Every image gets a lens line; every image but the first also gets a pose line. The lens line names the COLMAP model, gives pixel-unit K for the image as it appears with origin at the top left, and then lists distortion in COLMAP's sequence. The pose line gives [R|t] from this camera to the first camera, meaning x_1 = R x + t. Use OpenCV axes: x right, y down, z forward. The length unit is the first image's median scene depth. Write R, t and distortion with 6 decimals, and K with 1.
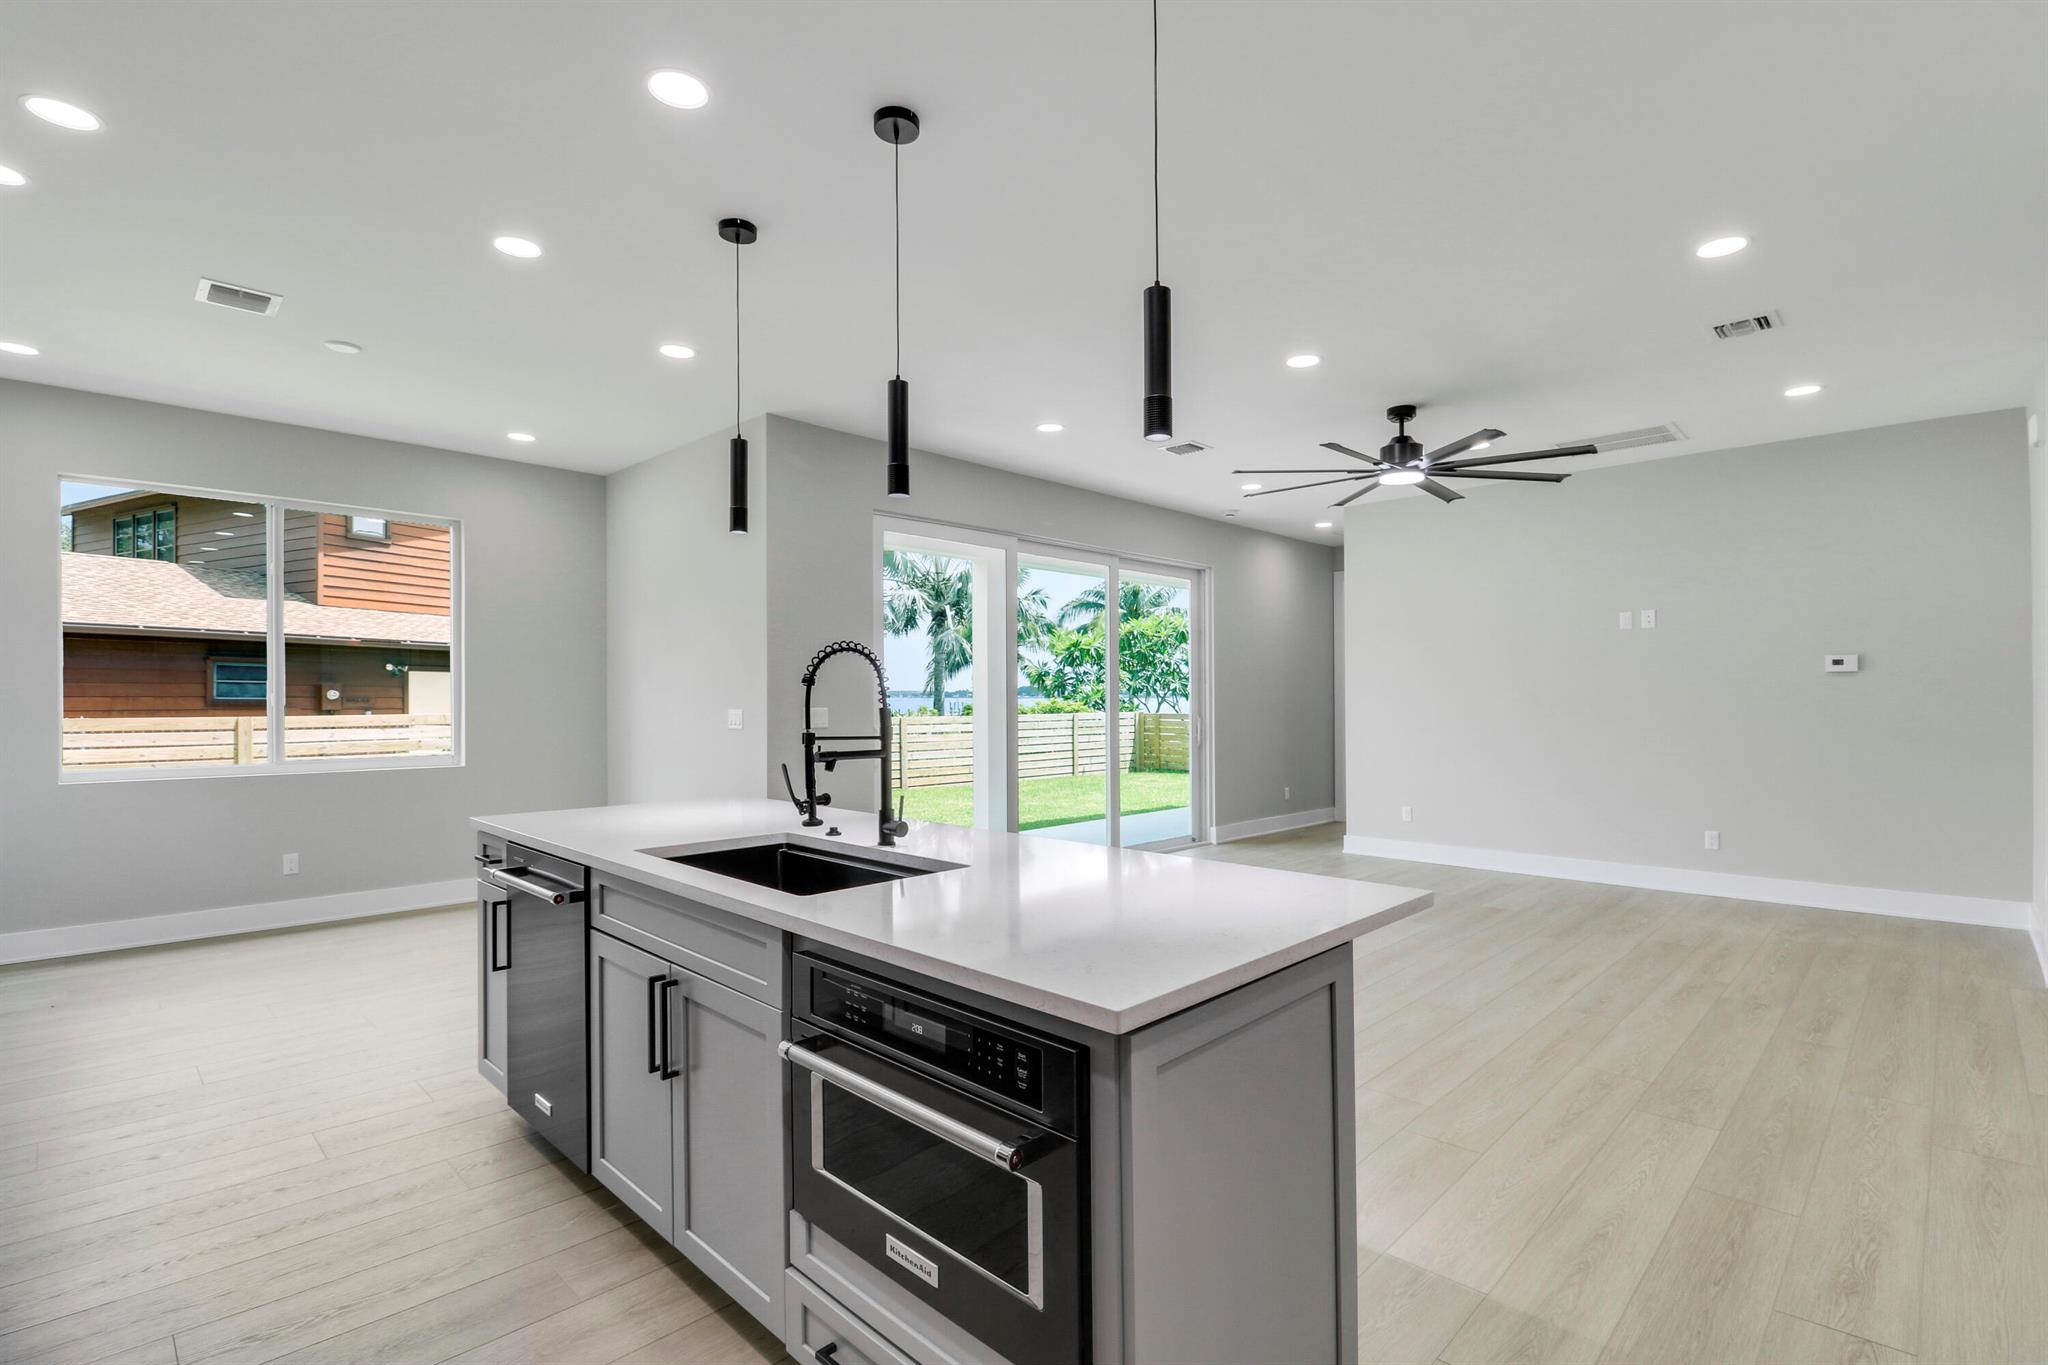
lens RADIAL K [[946.4, 0, 1009.3], [0, 946.4, 687.3], [0, 0, 1]] dist [-0.012520, -0.000239]
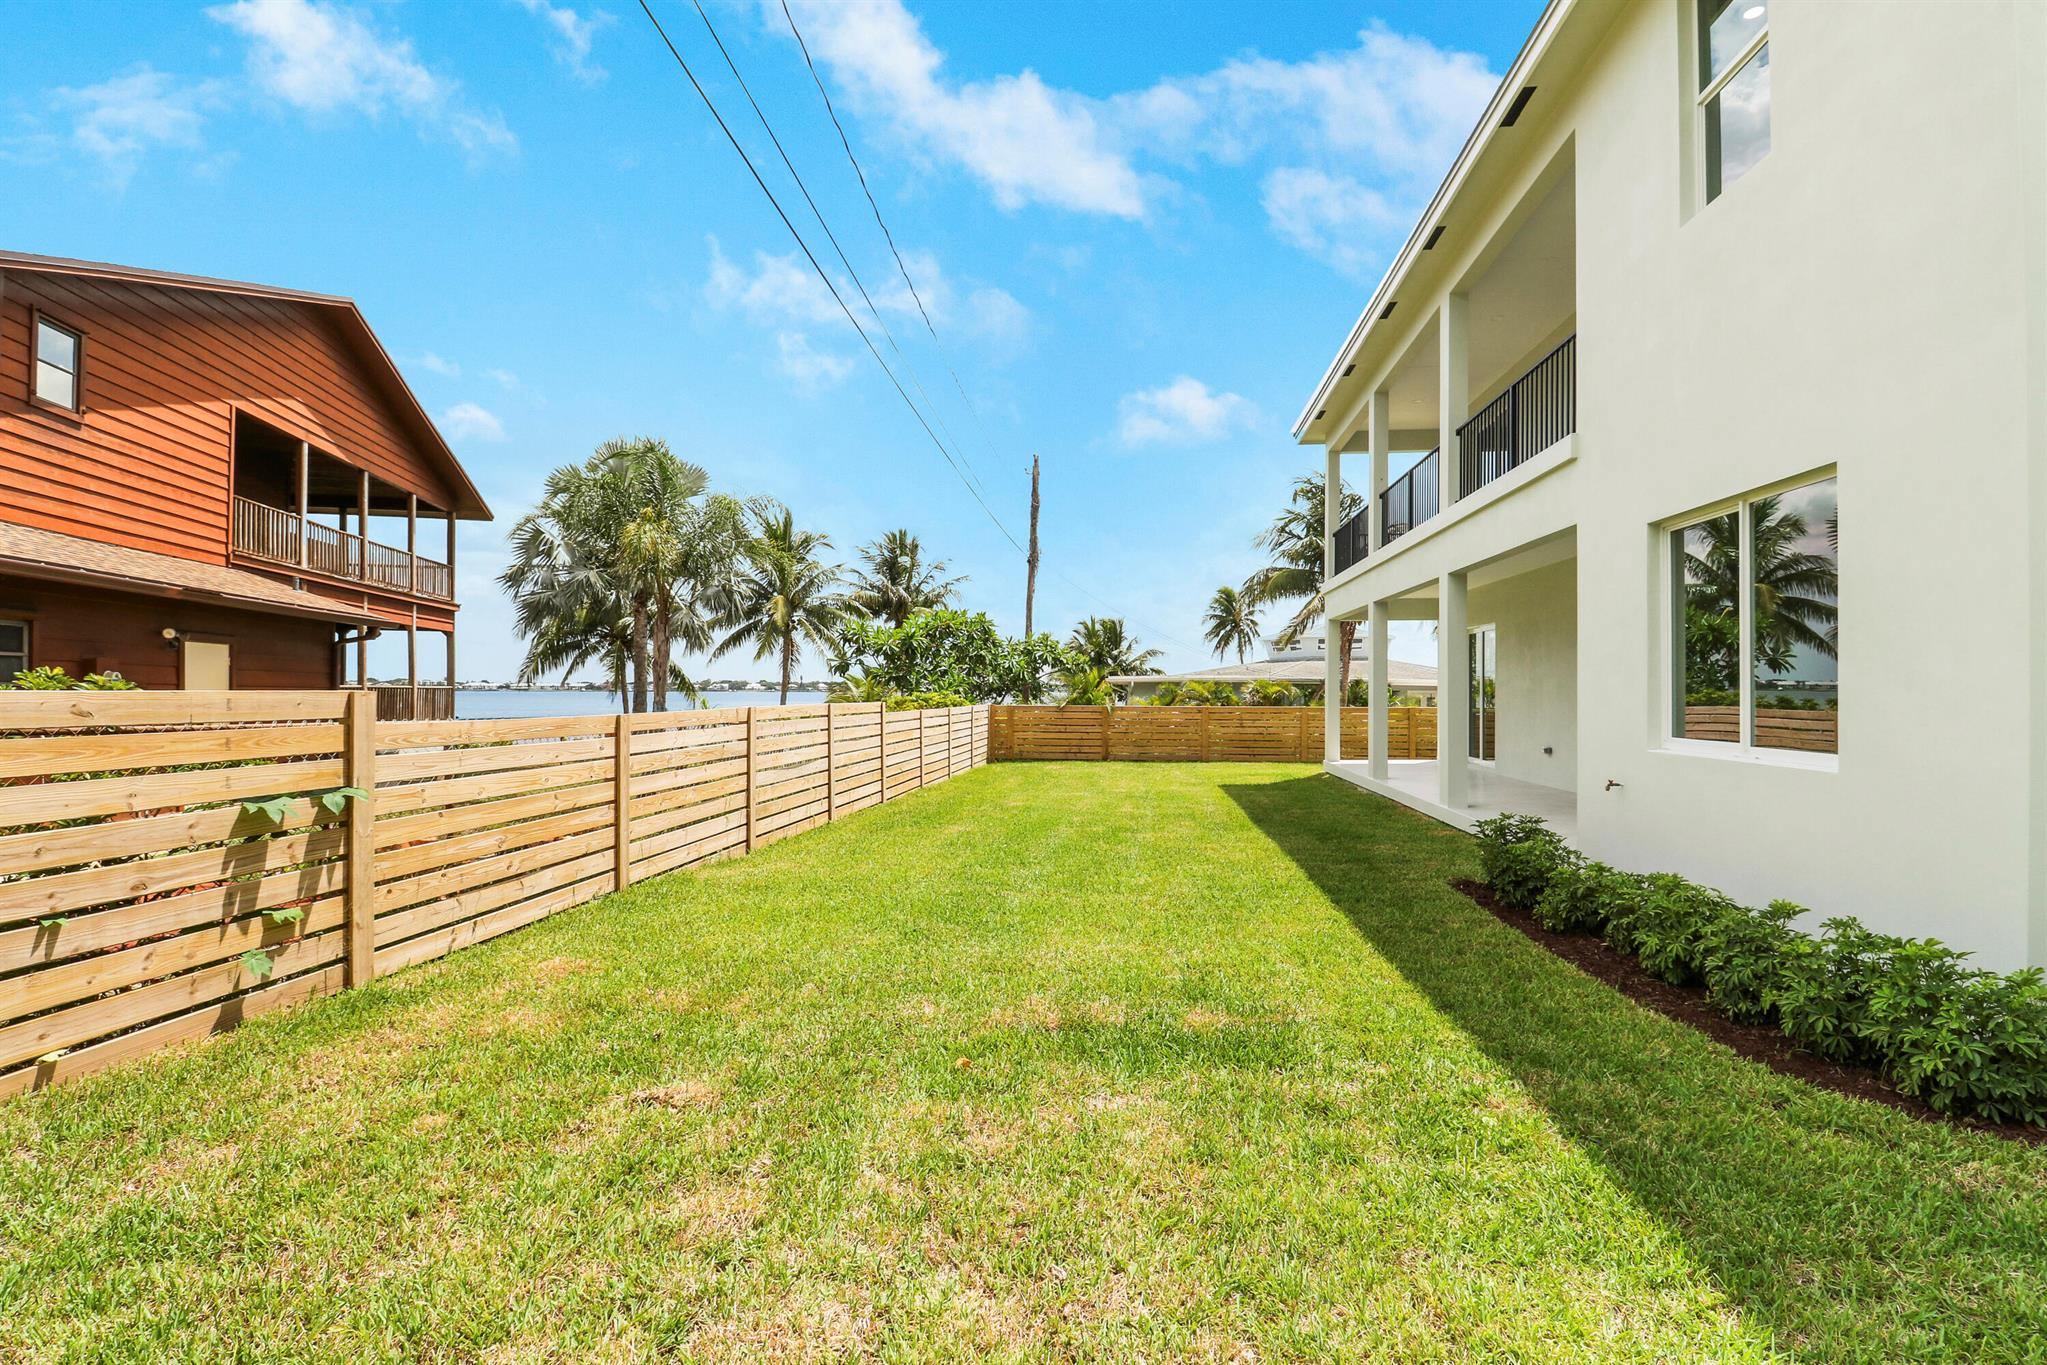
lens RADIAL K [[946.9, 0, 1033.6], [0, 946.9, 678.5], [0, 0, 1]] dist [-0.000854, -0.000216]
pose [[0.791758, 0.019691, 0.610518, -0.605499], [-0.024662, 0.999696, -0.000260, -0.005741], [-0.610337, -0.014851, 0.792003, 0.167742]]
